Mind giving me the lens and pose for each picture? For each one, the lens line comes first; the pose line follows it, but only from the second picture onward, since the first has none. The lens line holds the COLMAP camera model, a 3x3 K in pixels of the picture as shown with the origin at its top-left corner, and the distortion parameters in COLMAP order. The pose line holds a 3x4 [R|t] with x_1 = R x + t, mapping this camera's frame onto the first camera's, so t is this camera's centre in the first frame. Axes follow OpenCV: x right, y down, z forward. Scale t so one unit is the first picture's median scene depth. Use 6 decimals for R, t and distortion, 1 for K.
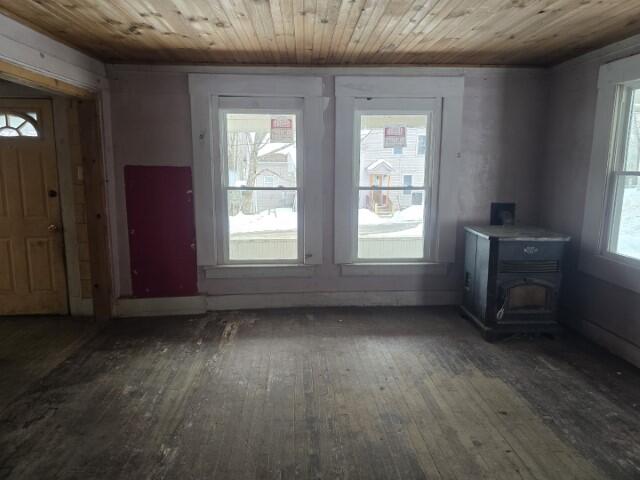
lens RADIAL K [[430.6, 0, 320.6], [0, 430.6, 237.5], [0, 0, 1]] dist [0.028587, -0.002068]
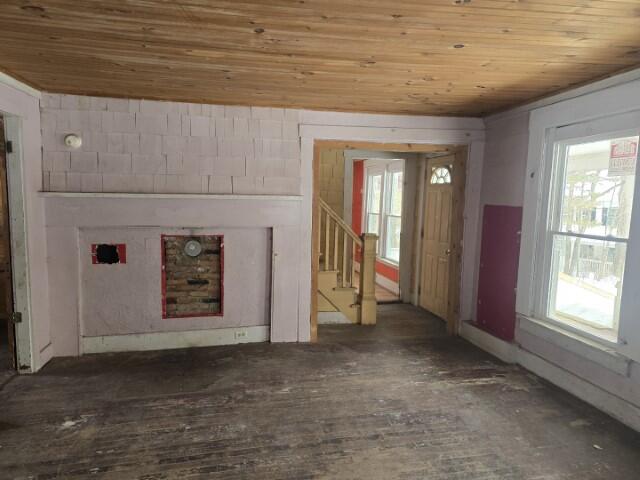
lens RADIAL K [[430.6, 0, 317.2], [0, 430.6, 240.0], [0, 0, 1]] dist [0.028587, -0.002068]
pose [[0.127229, 0.096452, -0.987173, 0.603821], [-0.180865, 0.980830, 0.072522, -0.081503], [0.975244, 0.169318, 0.142235, 0.446126]]
